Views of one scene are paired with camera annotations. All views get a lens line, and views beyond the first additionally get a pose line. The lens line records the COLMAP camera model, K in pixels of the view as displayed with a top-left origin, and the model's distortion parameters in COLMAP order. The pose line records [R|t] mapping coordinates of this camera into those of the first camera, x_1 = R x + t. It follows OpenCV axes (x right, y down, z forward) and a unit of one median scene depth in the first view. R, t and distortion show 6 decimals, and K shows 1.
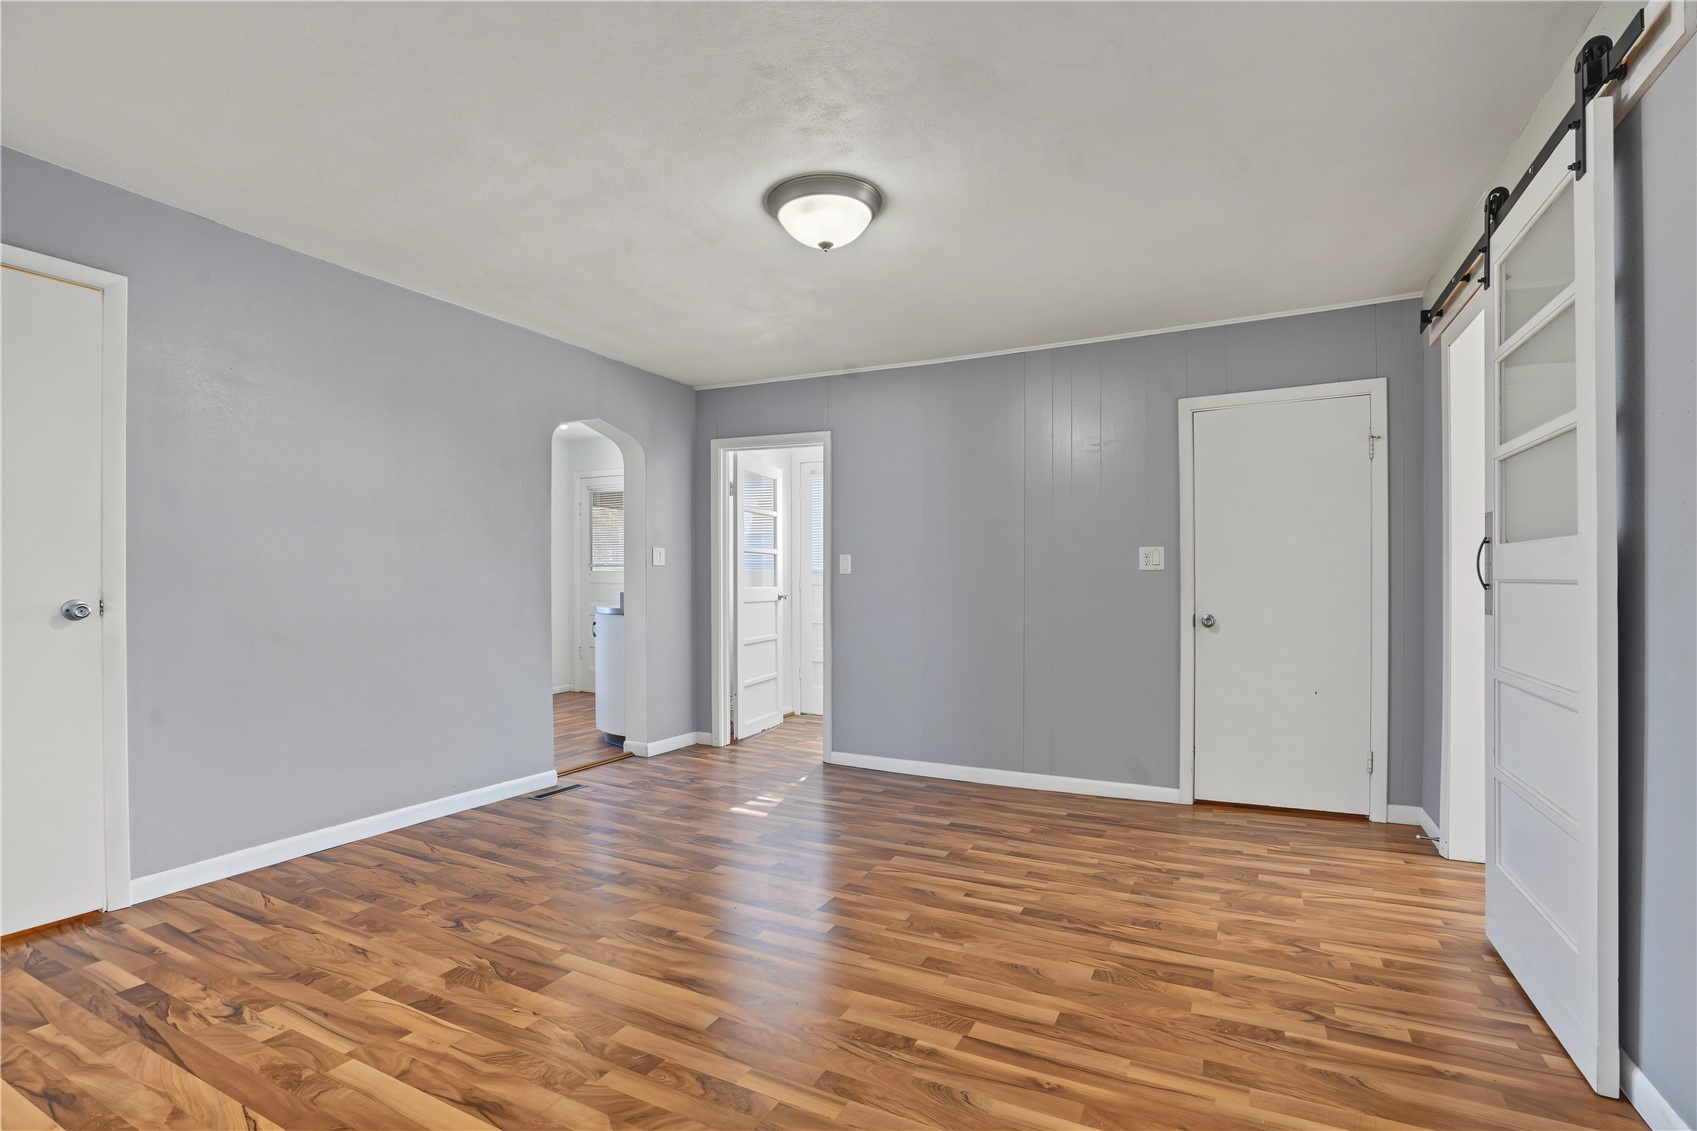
lens RADIAL K [[784.6, 0, 856.7], [0, 784.6, 576.6], [0, 0, 1]] dist [-0.053610, 0.006469]
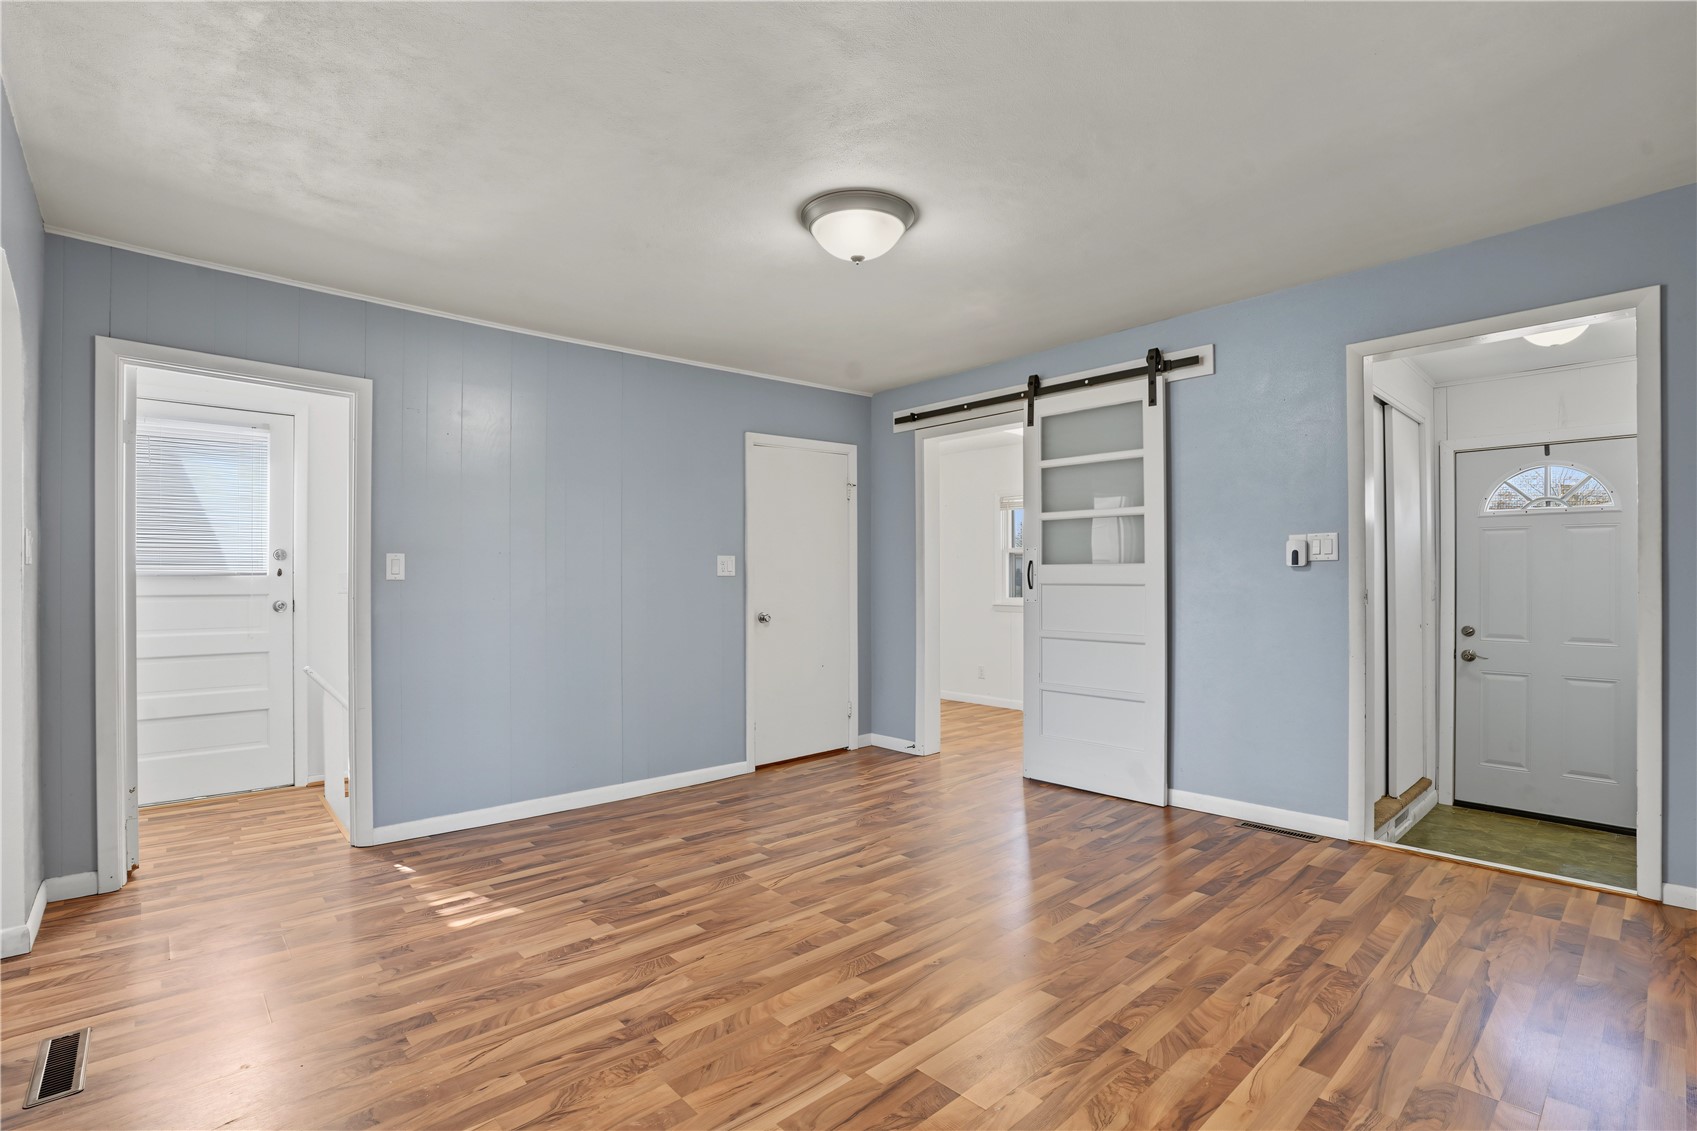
lens RADIAL K [[784.6, 0, 839.7], [0, 784.6, 563.8], [0, 0, 1]] dist [-0.053610, 0.006469]
pose [[0.368612, 0.014772, 0.929466, -0.701223], [0.001766, 0.999861, -0.016591, -0.007390], [-0.929582, 0.007757, 0.368534, 0.460991]]
